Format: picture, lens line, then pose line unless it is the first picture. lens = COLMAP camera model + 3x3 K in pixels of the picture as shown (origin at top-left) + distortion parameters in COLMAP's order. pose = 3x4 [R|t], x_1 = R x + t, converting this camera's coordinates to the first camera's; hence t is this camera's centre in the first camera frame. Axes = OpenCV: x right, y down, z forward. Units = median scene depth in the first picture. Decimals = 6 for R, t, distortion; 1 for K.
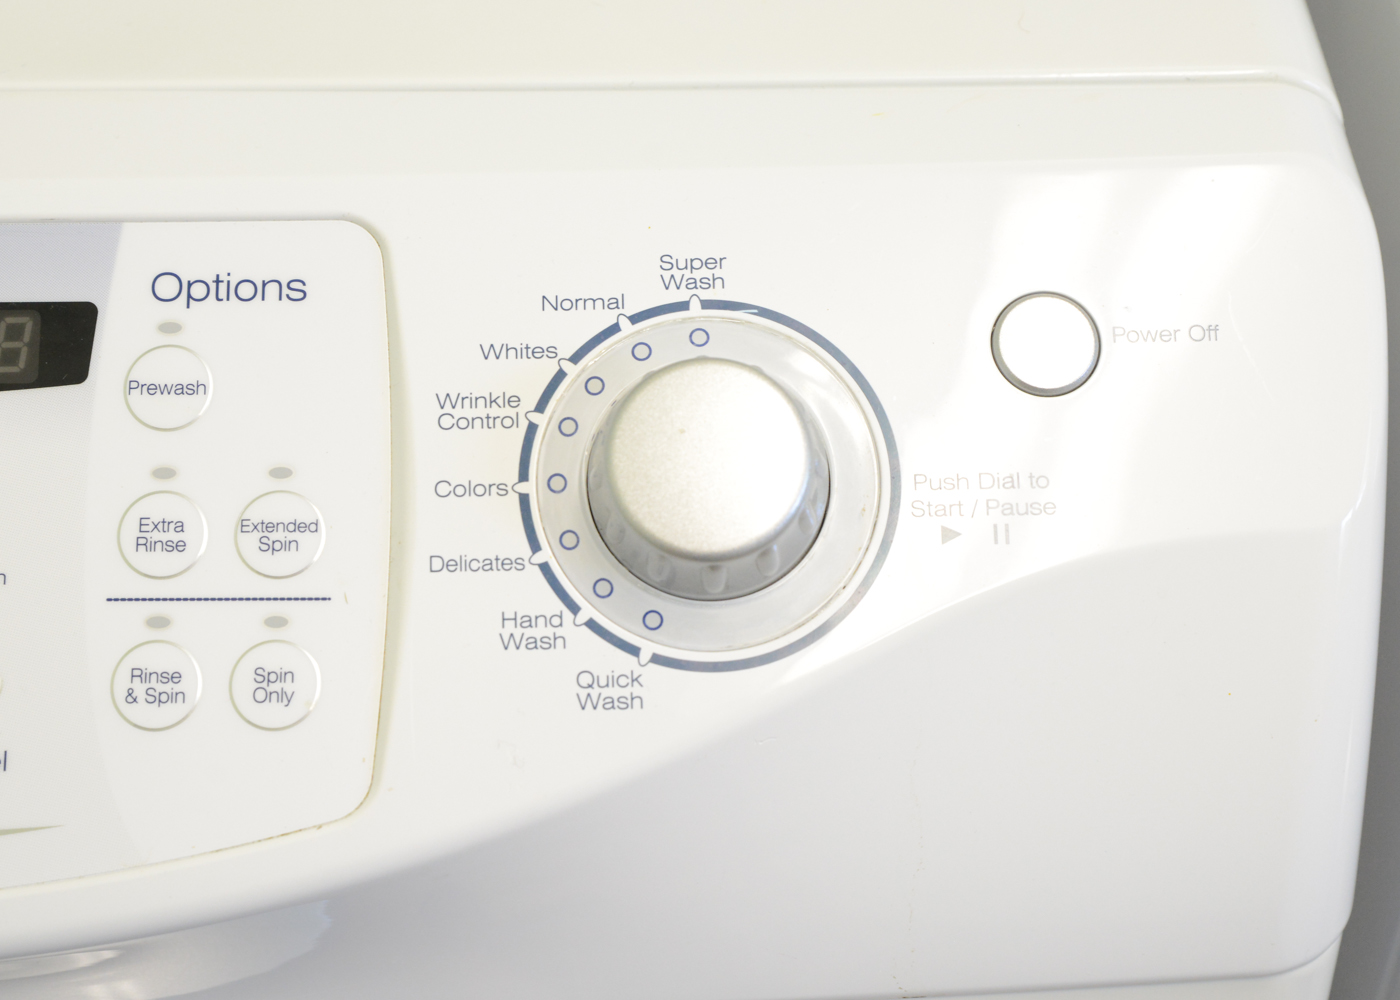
lens RADIAL K [[2168.8, 0, 700.6], [0, 2168.8, 498.0], [0, 0, 1]] dist [0.011754, 0.000000]
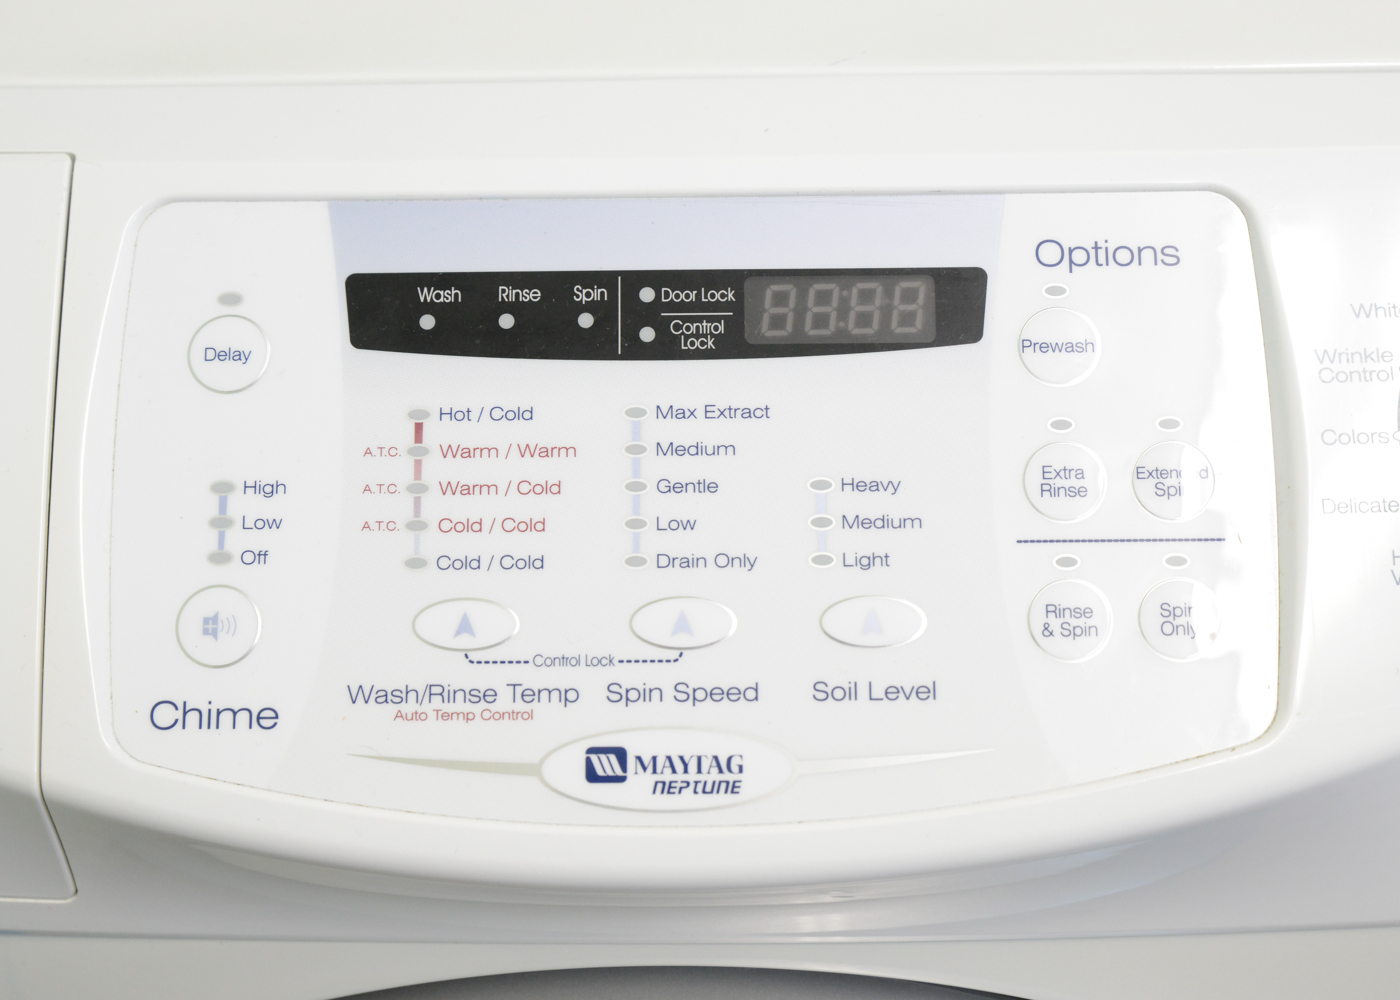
lens RADIAL K [[2168.8, 0, 699.7], [0, 2168.8, 504.8], [0, 0, 1]] dist [0.011754, 0.000000]
pose [[0.999904, -0.004810, 0.012991, -0.442723], [0.004993, 0.999888, -0.014129, 0.042848], [-0.012922, 0.014192, 0.999816, -0.074660]]
